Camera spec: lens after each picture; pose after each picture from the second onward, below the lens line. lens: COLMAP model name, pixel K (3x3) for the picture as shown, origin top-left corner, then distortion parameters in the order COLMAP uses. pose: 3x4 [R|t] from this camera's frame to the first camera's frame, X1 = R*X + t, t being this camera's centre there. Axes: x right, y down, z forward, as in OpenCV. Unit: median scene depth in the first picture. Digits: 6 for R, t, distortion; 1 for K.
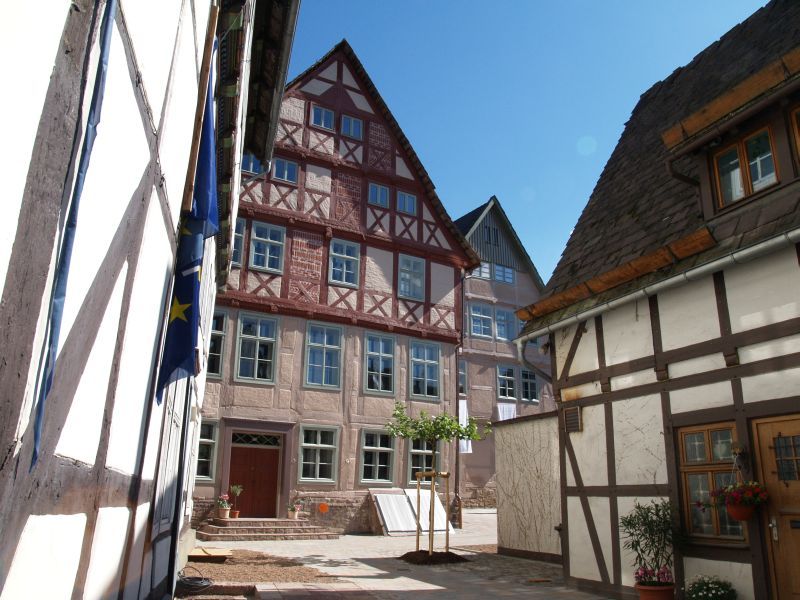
lens RADIAL K [[649.5, 0, 405.8], [0, 649.5, 295.6], [0, 0, 1]] dist [-0.108202, 0.052097]
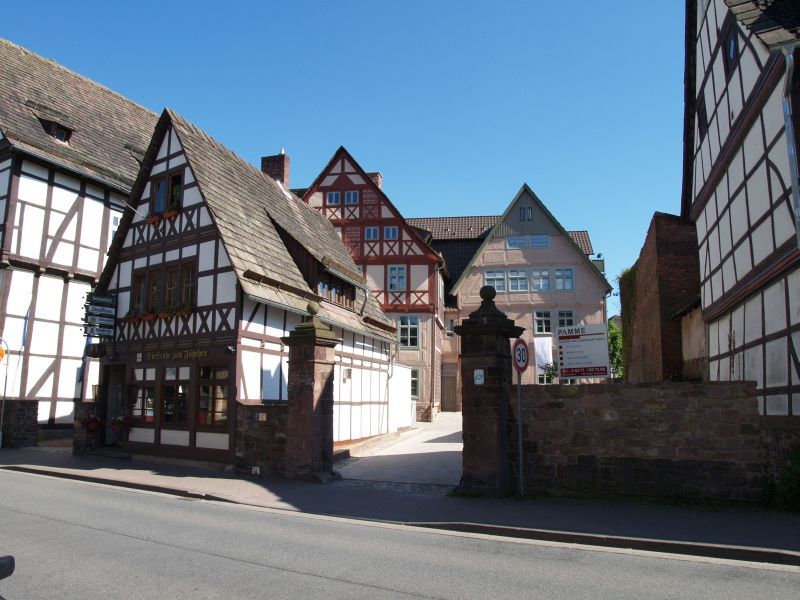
lens RADIAL K [[649.5, 0, 404.1], [0, 649.5, 289.7], [0, 0, 1]] dist [-0.108202, 0.052097]
pose [[0.773674, -0.111418, -0.623710, 1.114507], [0.189723, 0.979986, 0.060277, -0.099106], [0.604511, -0.164967, 0.779328, -0.321817]]
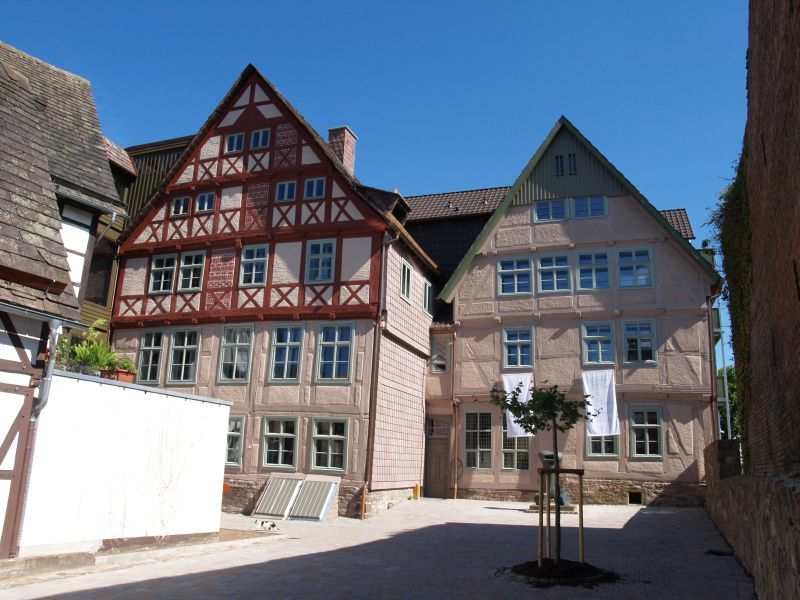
lens RADIAL K [[649.5, 0, 404.0], [0, 649.5, 294.5], [0, 0, 1]] dist [-0.108202, 0.052097]
pose [[0.631871, -0.190887, -0.751200, 0.849403], [0.199681, 0.976574, -0.080196, 0.131046], [0.748910, -0.099327, 0.655185, 0.462471]]
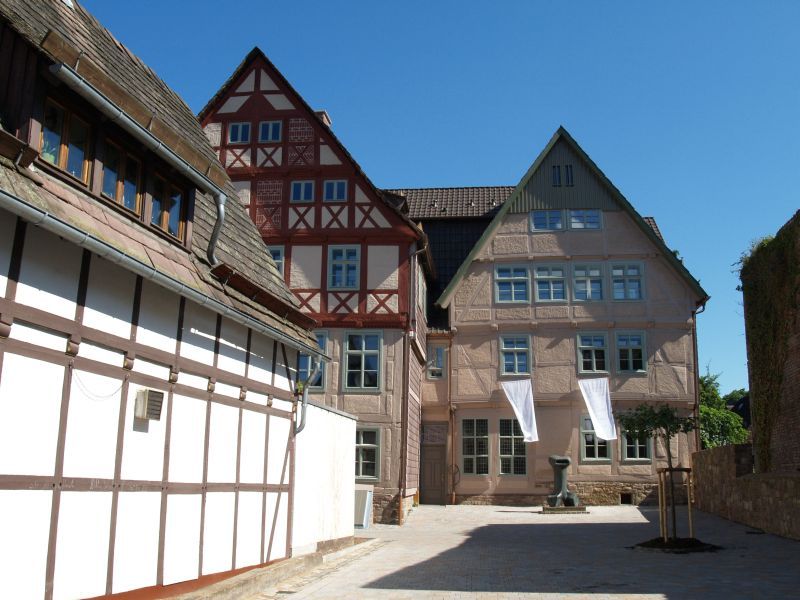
lens RADIAL K [[799.5, 0, 401.3], [0, 799.5, 289.9], [0, 0, 1]] dist [-0.098801, 0.000000]
pose [[0.789345, -0.145473, -0.596466, 0.810827], [0.176219, 0.984327, -0.006866, 0.029823], [0.588117, -0.099689, 0.802609, 0.095868]]
